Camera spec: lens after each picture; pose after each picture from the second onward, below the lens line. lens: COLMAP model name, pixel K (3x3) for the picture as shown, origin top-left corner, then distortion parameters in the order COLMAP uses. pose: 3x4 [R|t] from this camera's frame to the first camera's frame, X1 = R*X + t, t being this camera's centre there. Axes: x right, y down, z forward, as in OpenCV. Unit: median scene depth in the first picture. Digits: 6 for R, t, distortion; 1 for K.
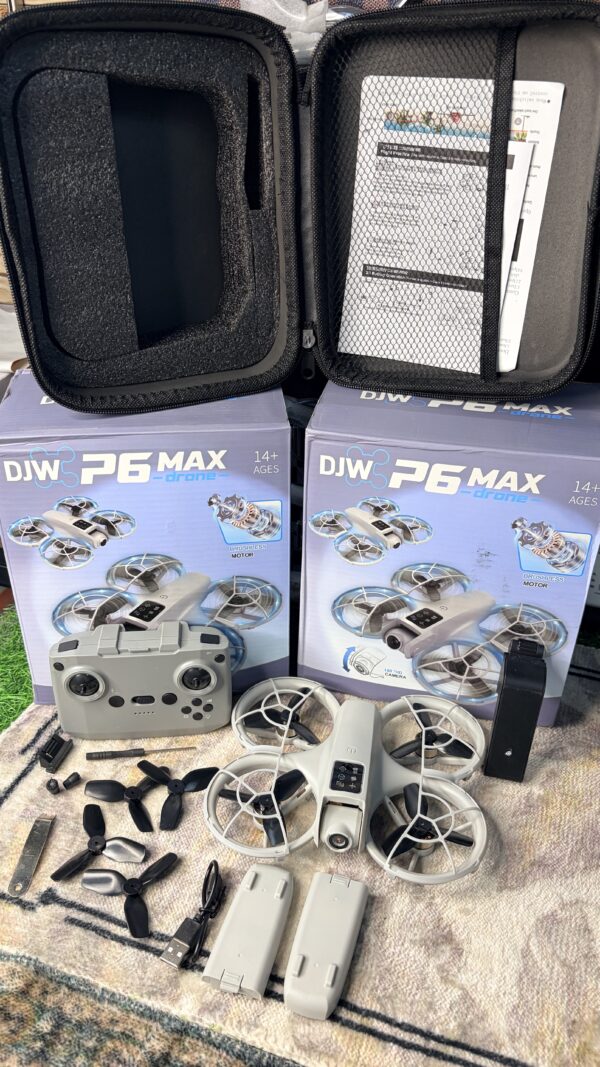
lens RADIAL K [[843.5, 0, 308.2], [0, 843.5, 538.2], [0, 0, 1]] dist [0.084705, -0.131537]
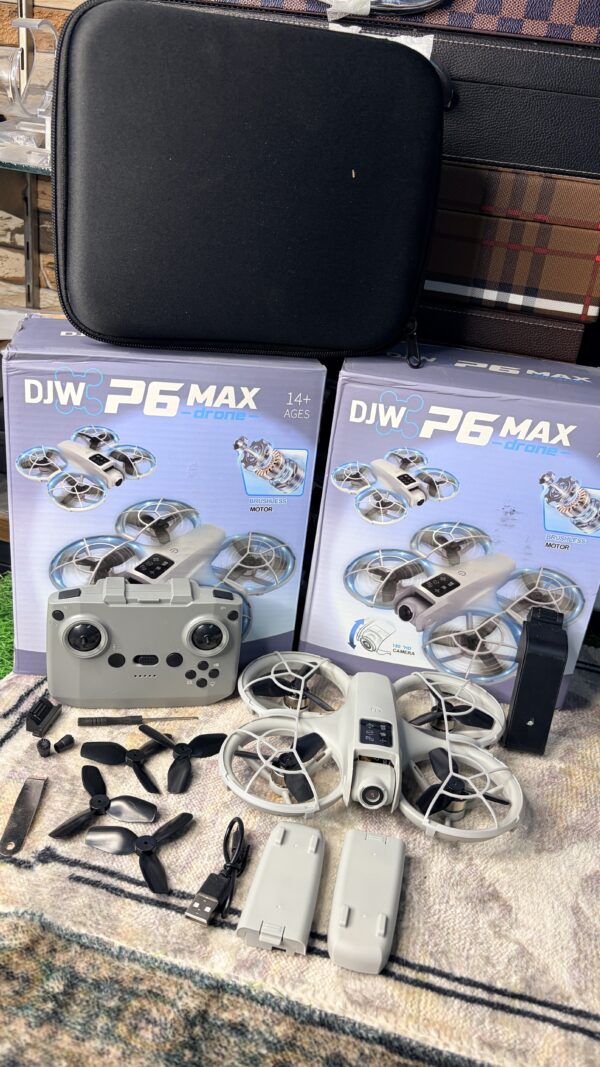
lens RADIAL K [[842.4, 0, 316.9], [0, 842.4, 531.0], [0, 0, 1]] dist [0.139304, -0.244028]
pose [[0.989967, 0.047287, 0.133155, -0.148684], [-0.027343, 0.988638, -0.147806, 0.194647], [-0.138631, 0.142682, 0.980012, 0.053522]]
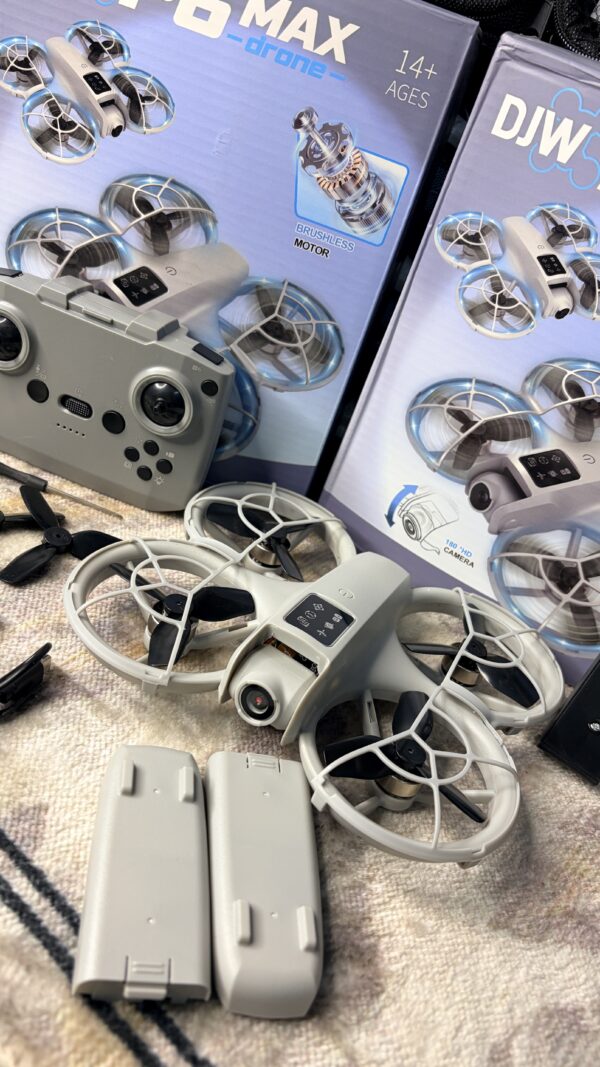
lens RADIAL K [[856.3, 0, 301.8], [0, 856.3, 545.3], [0, 0, 1]] dist [-0.000608, -0.017635]
pose [[0.907475, 0.401640, -0.123182, 0.081834], [-0.407309, 0.912980, -0.023819, 0.245662], [0.102896, 0.071789, 0.992098, 0.419485]]
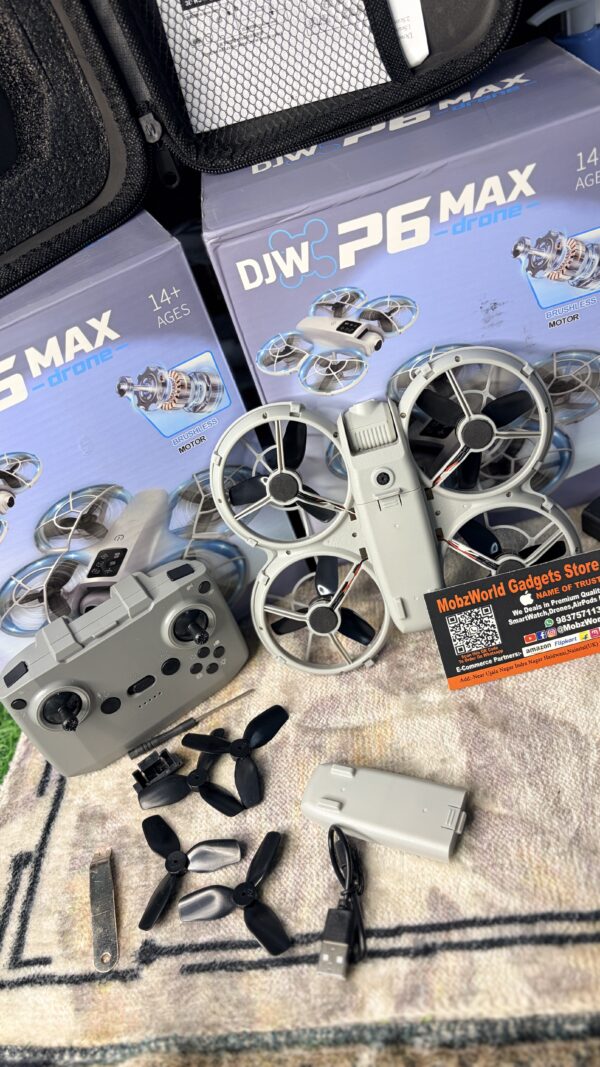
lens RADIAL K [[858.7, 0, 310.4], [0, 858.7, 532.6], [0, 0, 1]] dist [-0.005915, 0.006625]
pose [[0.912996, -0.406407, 0.035657, -0.043657], [0.399051, 0.907796, 0.129088, 0.037067], [-0.084831, -0.103628, 0.990992, 0.246864]]
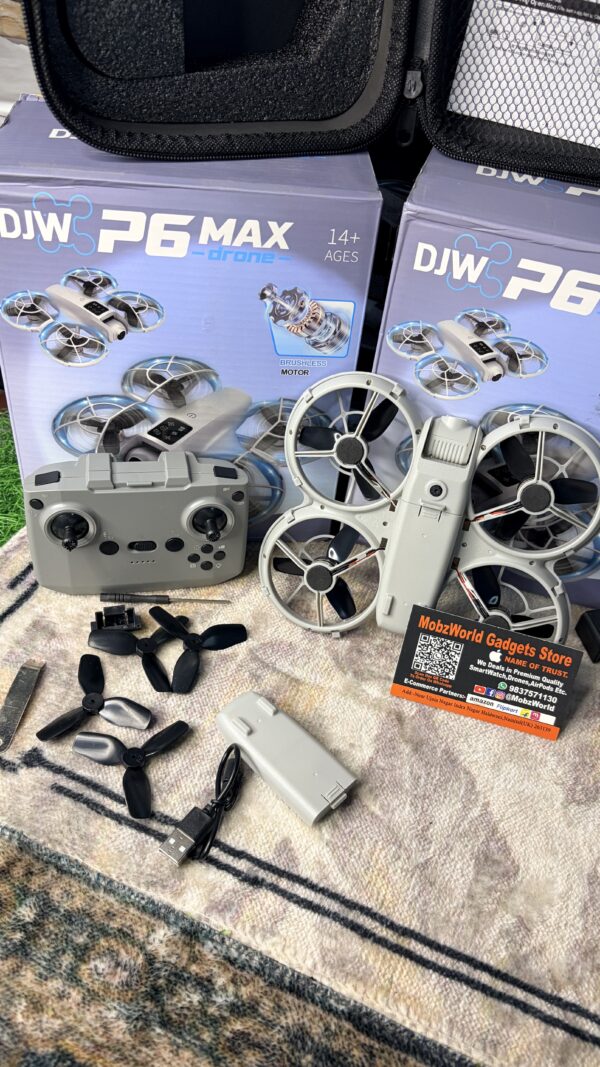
lens RADIAL K [[856.3, 0, 301.8], [0, 856.3, 545.3], [0, 0, 1]] dist [-0.000608, -0.017635]
pose [[0.994759, 0.102240, -0.001592, -0.056834], [-0.100273, 0.978438, 0.180567, 0.035523], [0.020019, -0.179461, 0.983561, 0.199347]]
